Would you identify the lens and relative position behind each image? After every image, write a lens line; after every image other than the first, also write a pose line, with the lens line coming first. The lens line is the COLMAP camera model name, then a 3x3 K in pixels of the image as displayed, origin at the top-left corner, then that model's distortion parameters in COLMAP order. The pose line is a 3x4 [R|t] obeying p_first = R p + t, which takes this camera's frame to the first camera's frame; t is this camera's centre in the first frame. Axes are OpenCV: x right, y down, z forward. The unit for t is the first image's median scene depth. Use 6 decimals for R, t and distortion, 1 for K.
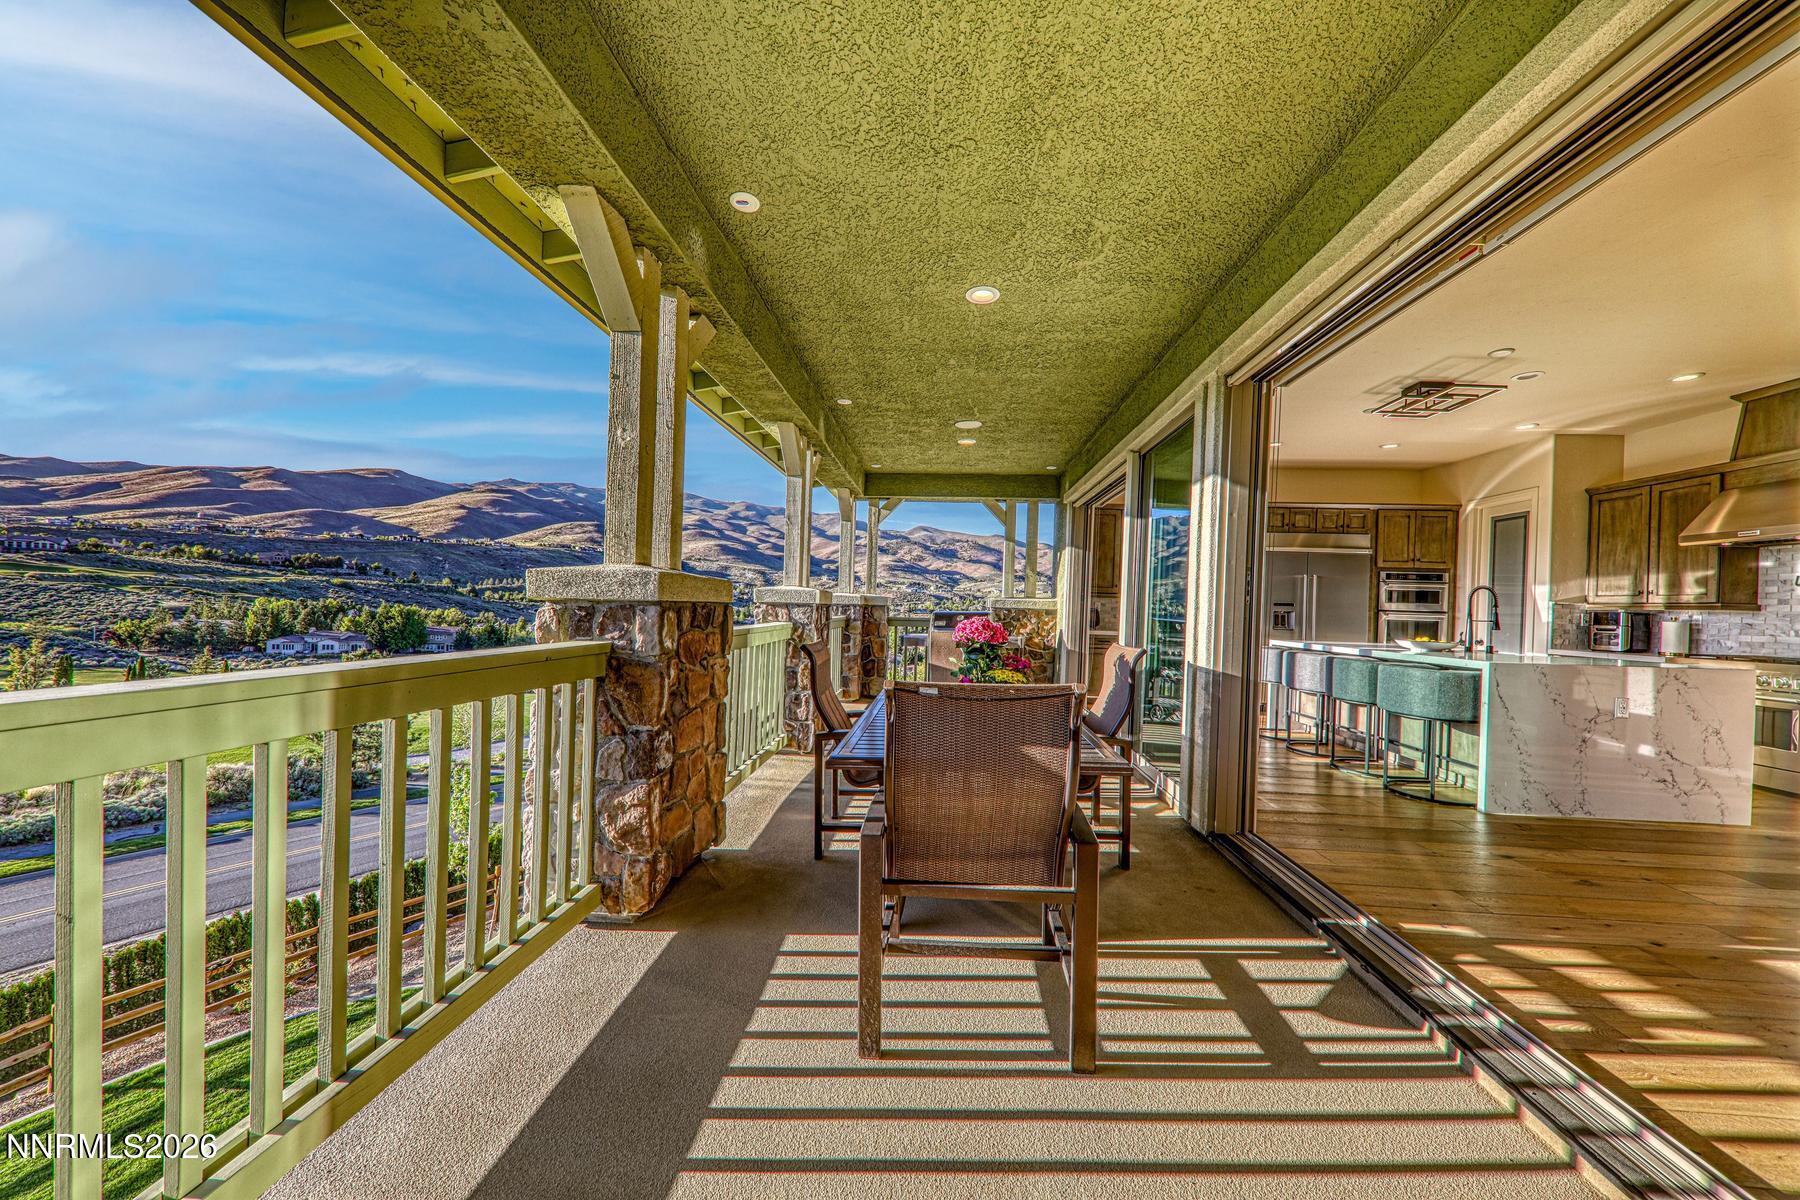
lens RADIAL K [[618.0, 0, 900.0], [0, 618.0, 600.0], [0, 0, 1]] dist [0.000066, 0.000003]
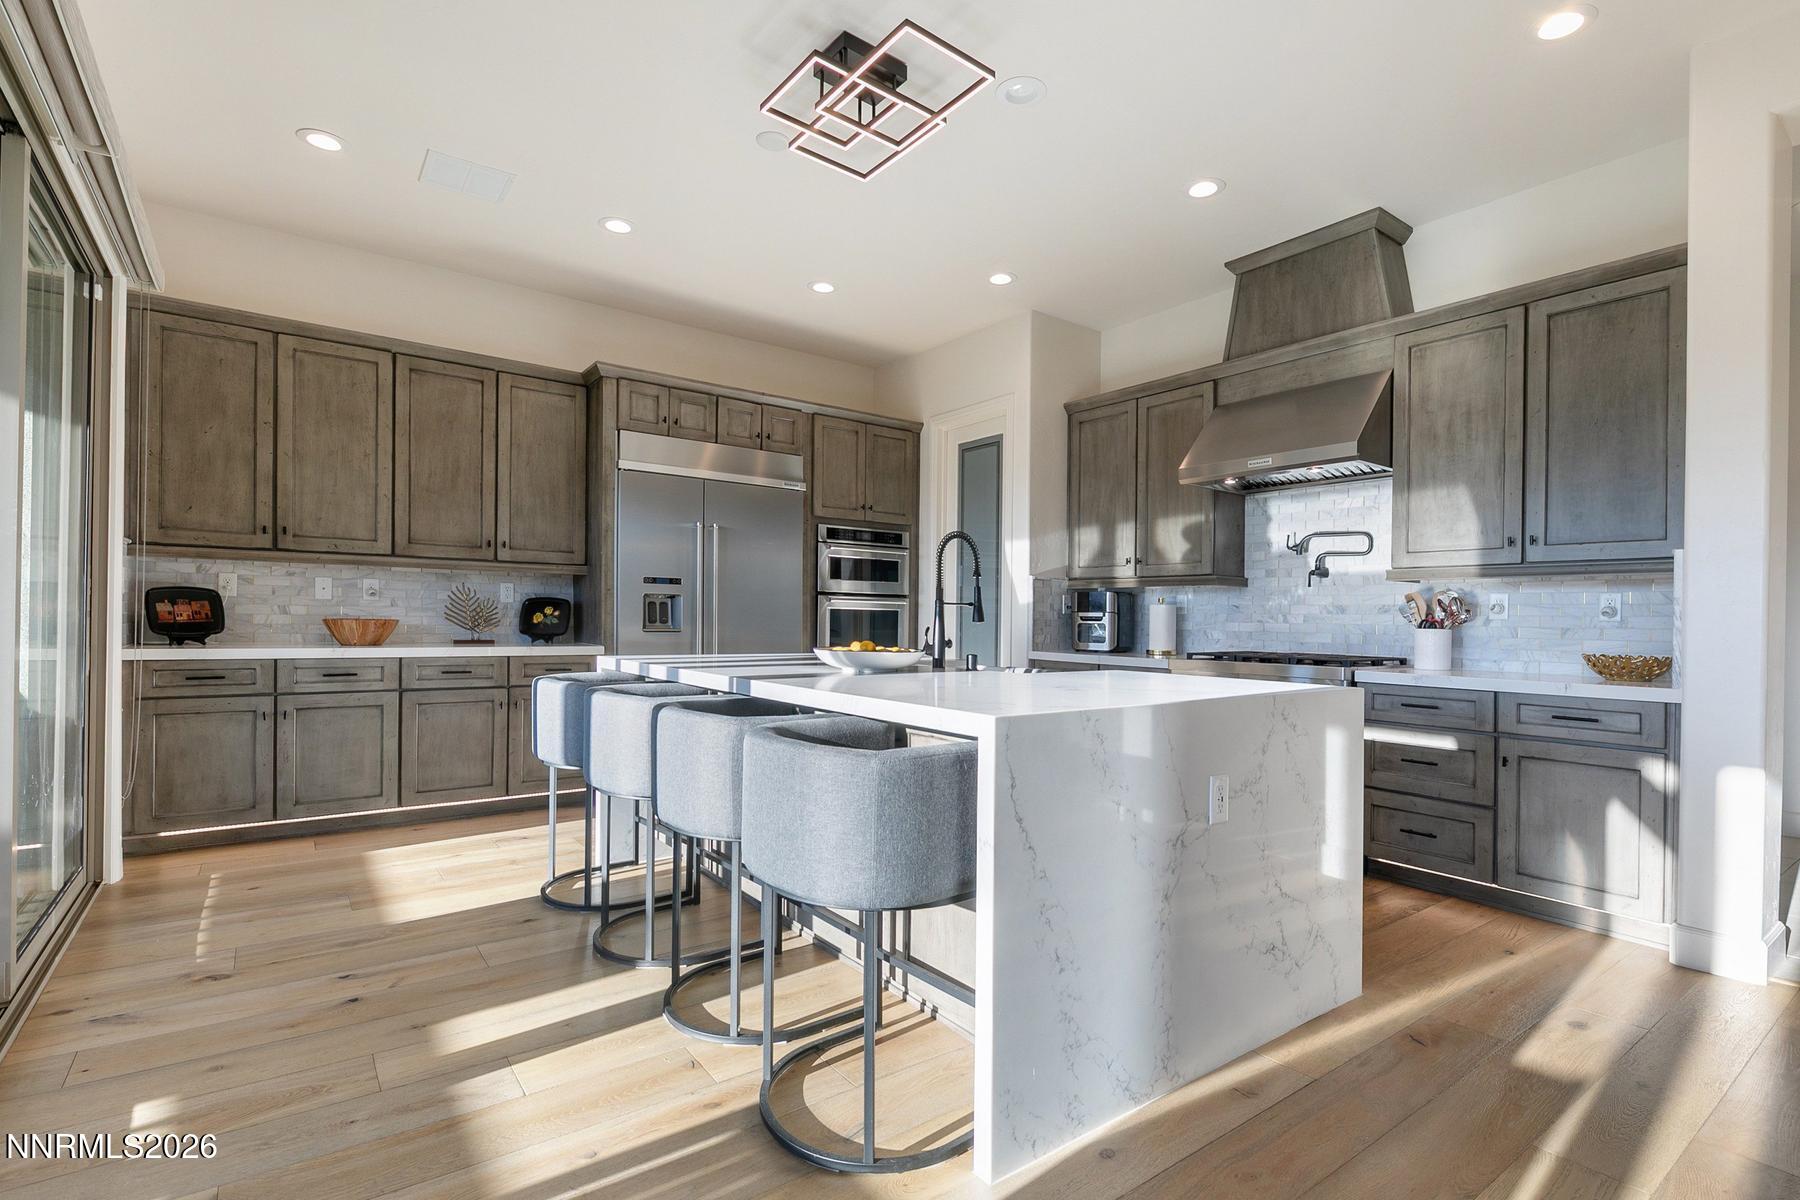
lens RADIAL K [[851.1, 0, 900.0], [0, 851.1, 600.0], [0, 0, 1]] dist [0.000018, -0.000005]
pose [[0.756015, -0.015826, 0.654363, 0.396766], [0.003316, 0.999787, 0.020350, 0.009835], [-0.654546, -0.013215, 0.755906, 0.443987]]
